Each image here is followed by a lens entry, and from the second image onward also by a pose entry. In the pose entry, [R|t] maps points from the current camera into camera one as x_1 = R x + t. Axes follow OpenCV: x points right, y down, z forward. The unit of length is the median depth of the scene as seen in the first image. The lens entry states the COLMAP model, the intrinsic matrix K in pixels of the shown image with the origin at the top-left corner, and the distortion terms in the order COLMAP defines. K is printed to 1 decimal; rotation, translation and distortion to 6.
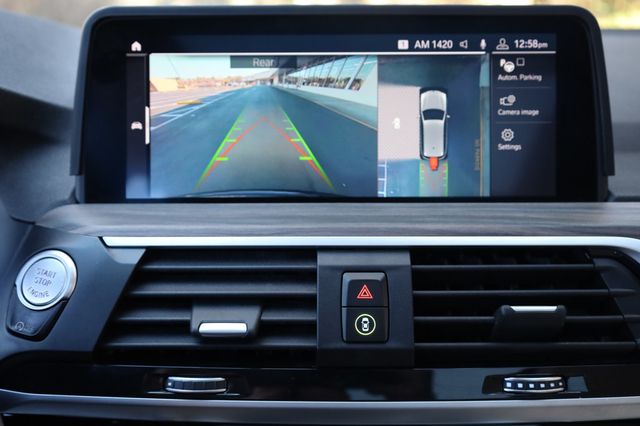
lens RADIAL K [[686.4, 0, 321.6], [0, 686.4, 216.6], [0, 0, 1]] dist [-0.043650, 0.000000]
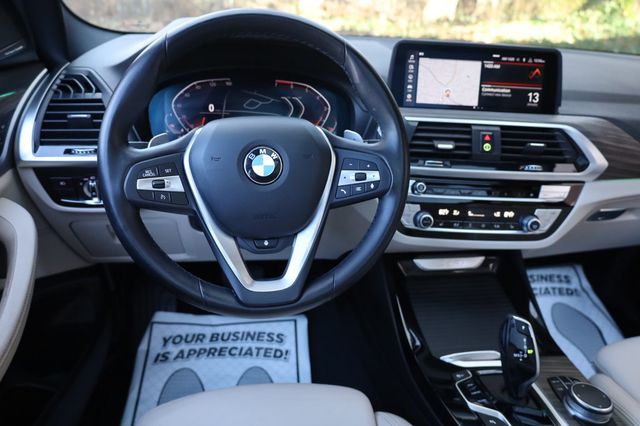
lens RADIAL K [[464.3, 0, 320.8], [0, 464.3, 215.8], [0, 0, 1]] dist [-0.005542, -0.008570]
pose [[0.997289, 0.035122, 0.064663, -0.861487], [-0.044767, 0.987003, 0.154339, 0.171628], [-0.058402, -0.156815, 0.985900, -1.203792]]
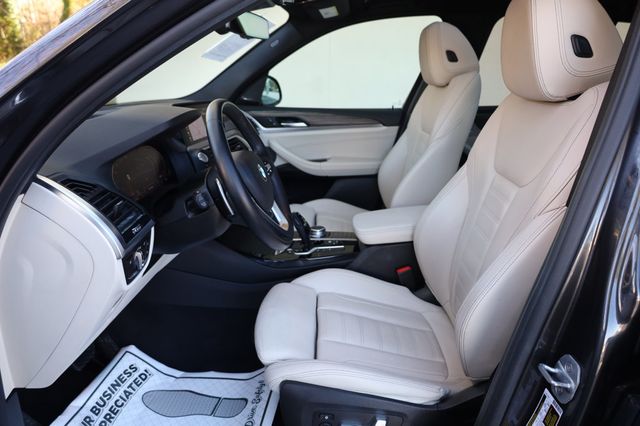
lens RADIAL K [[446.0, 0, 316.6], [0, 446.0, 210.1], [0, 0, 1]] dist [-0.015083, 0.005279]
pose [[0.161971, -0.300598, 0.939897, -3.829361], [0.269399, 0.929762, 0.250932, -0.183899], [-0.949310, 0.212564, 0.231575, -0.609404]]
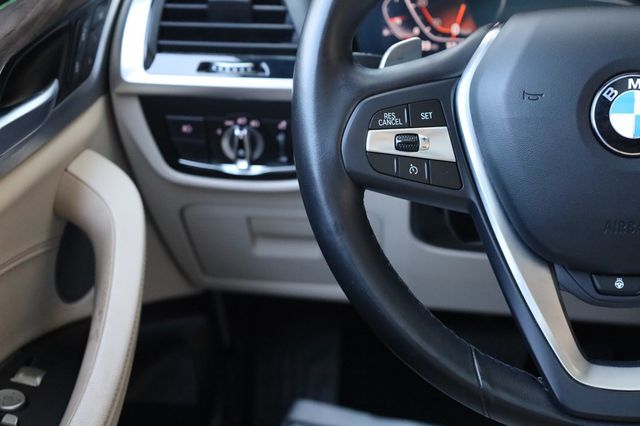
lens RADIAL K [[1010.1, 0, 319.7], [0, 1010.1, 212.9], [0, 0, 1]] dist [0.005209, 0.000000]
pose [[0.973571, 0.110191, -0.200045, -1.104001], [-0.076792, 0.982850, 0.167657, 0.178944], [0.215088, -0.147864, 0.965336, -1.254963]]
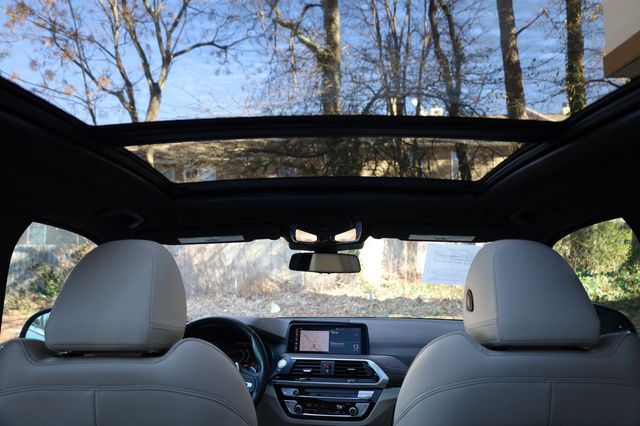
lens RADIAL K [[486.9, 0, 322.1], [0, 486.9, 212.1], [0, 0, 1]] dist [-0.040389, -0.003137]
pose [[0.990637, -0.012161, -0.135981, 0.693269], [-0.039674, 0.927399, -0.371964, 0.488682], [0.130632, 0.373876, 0.918233, -4.084986]]
